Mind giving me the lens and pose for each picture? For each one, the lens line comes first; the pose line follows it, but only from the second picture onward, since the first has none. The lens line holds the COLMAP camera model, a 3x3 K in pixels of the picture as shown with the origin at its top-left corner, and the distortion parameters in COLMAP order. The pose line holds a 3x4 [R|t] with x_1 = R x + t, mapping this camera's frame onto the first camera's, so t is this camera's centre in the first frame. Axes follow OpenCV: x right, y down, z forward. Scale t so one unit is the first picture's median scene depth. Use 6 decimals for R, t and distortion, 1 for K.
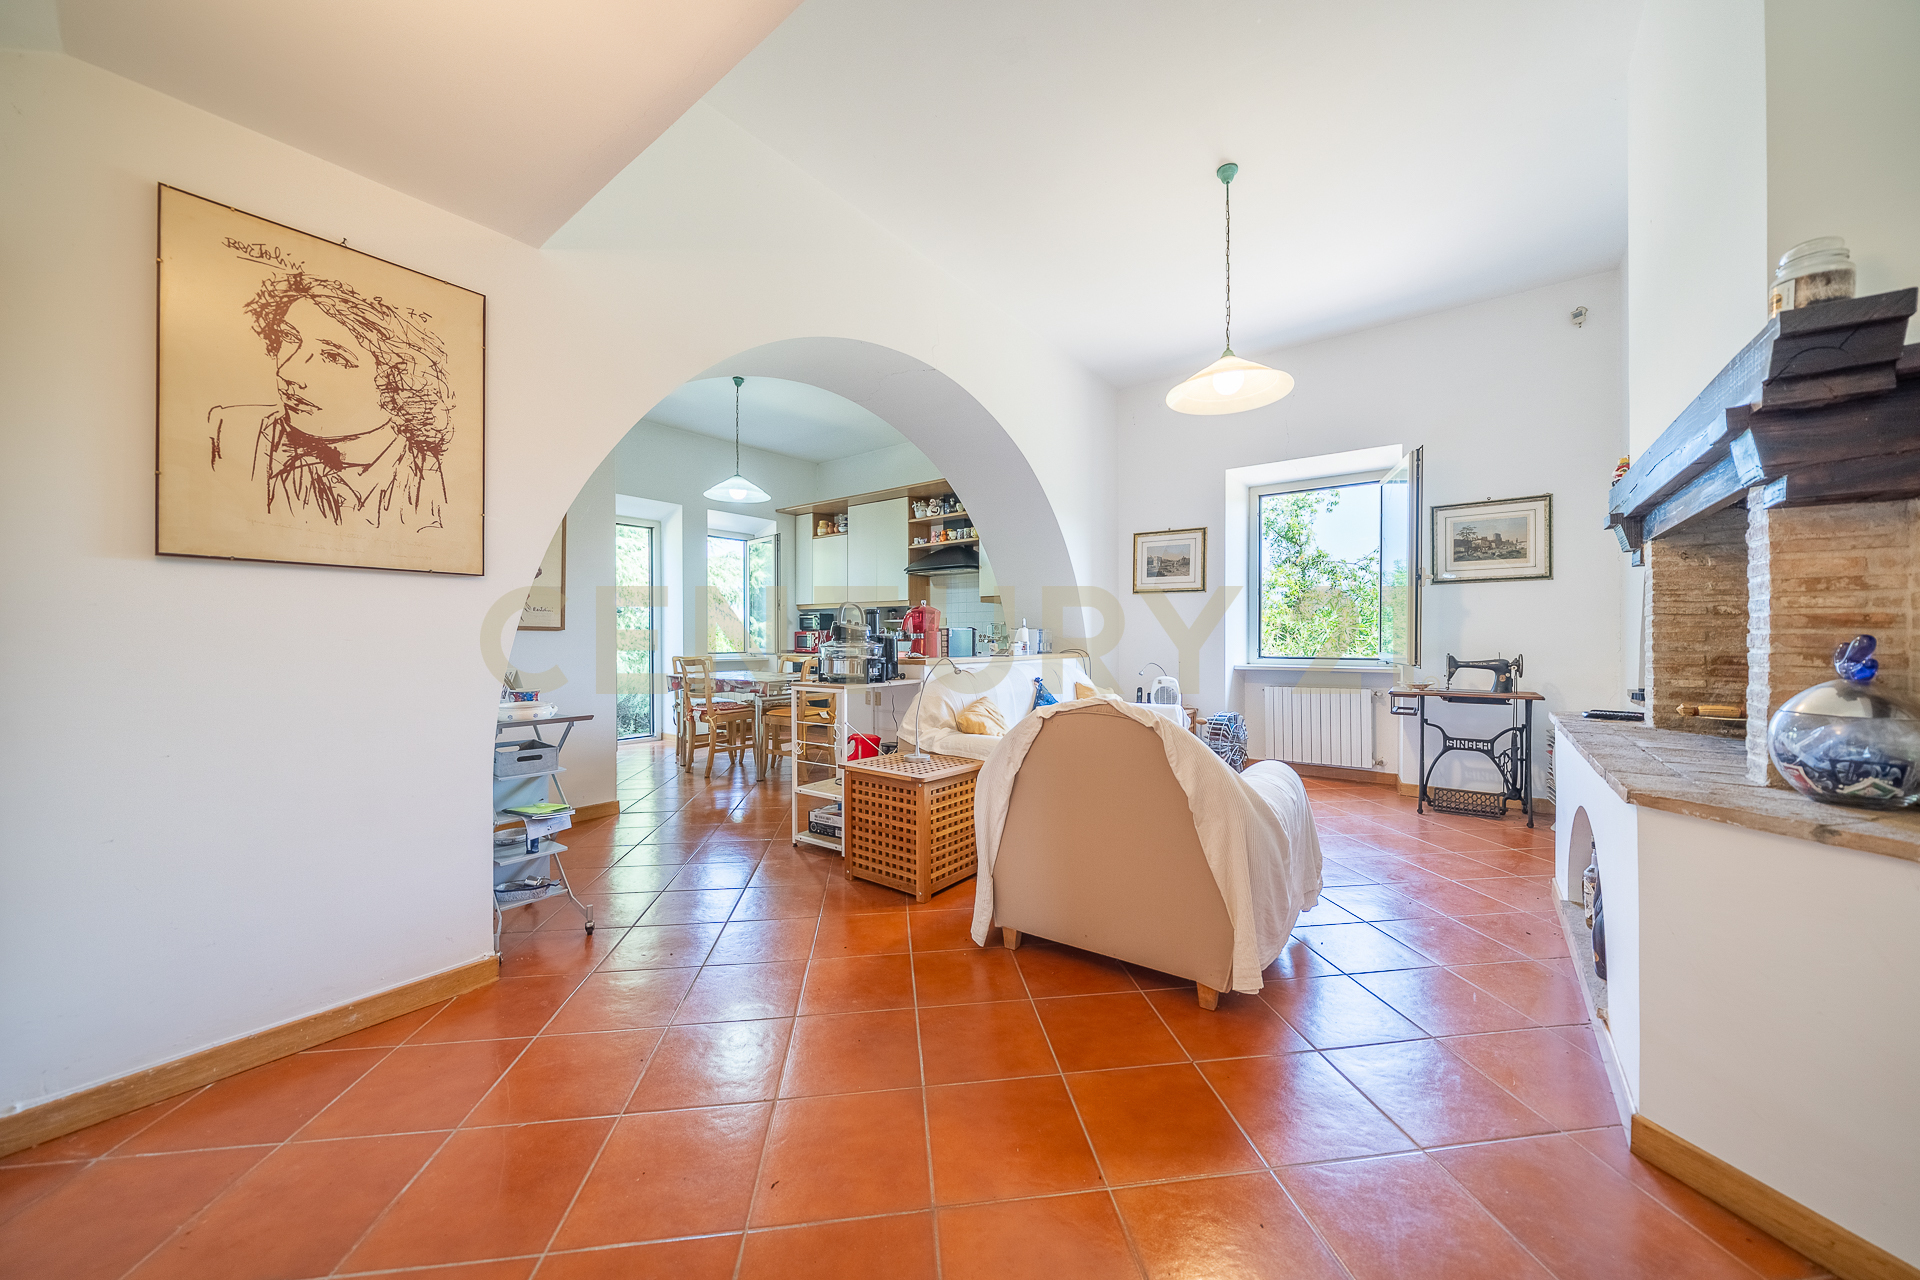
lens RADIAL K [[661.2, 0, 960.0], [0, 661.2, 640.0], [0, 0, 1]] dist [0.013107, 0.000005]
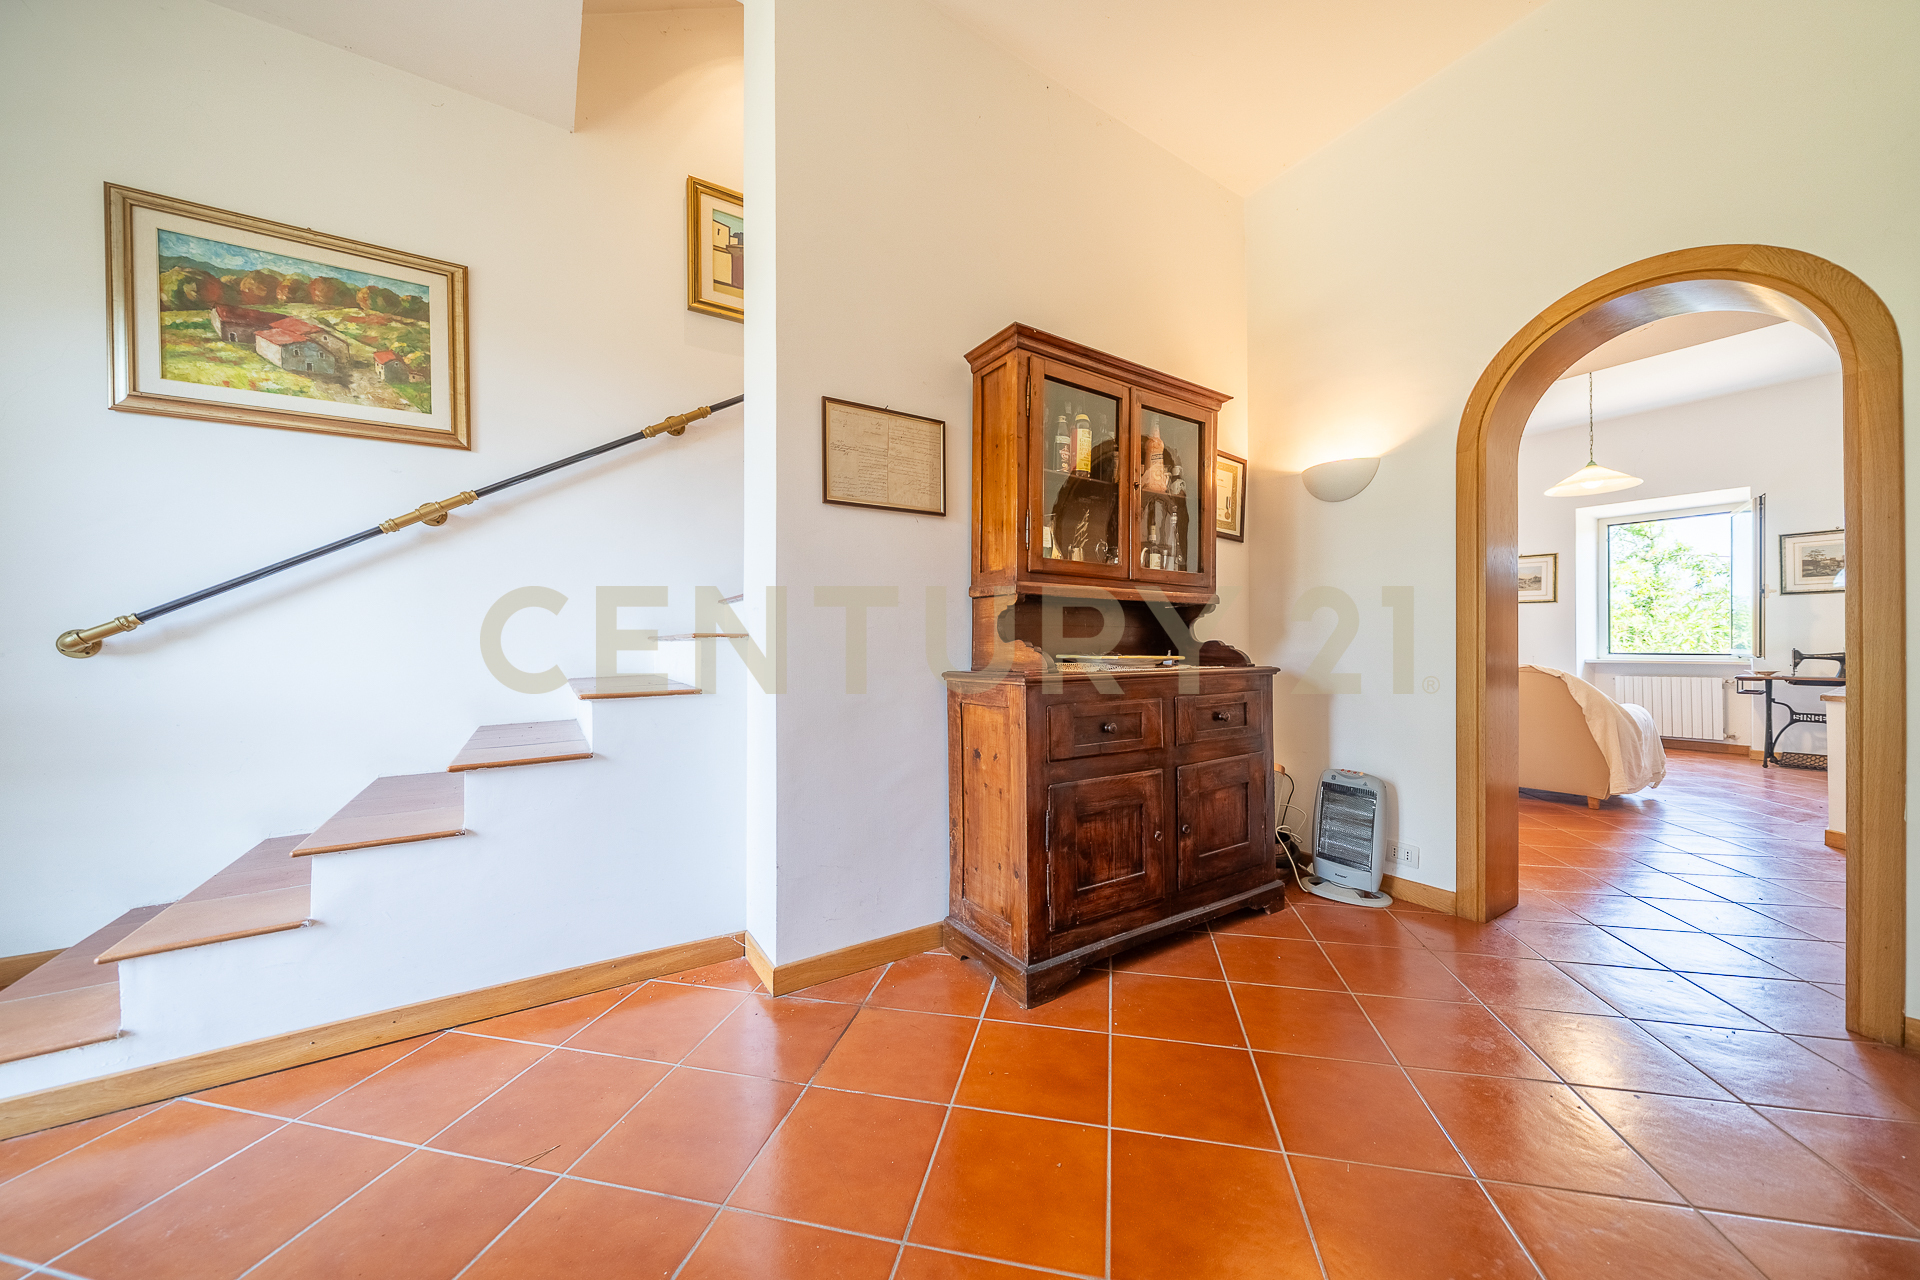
lens RADIAL K [[645.5, 0, 960.0], [0, 645.5, 640.0], [0, 0, 1]] dist [-0.006212, 0.000020]
pose [[0.939103, -0.000924, -0.343634, -0.360284], [-0.001642, 0.999973, -0.007177, 0.014661], [0.343631, 0.007304, 0.939076, -0.710837]]
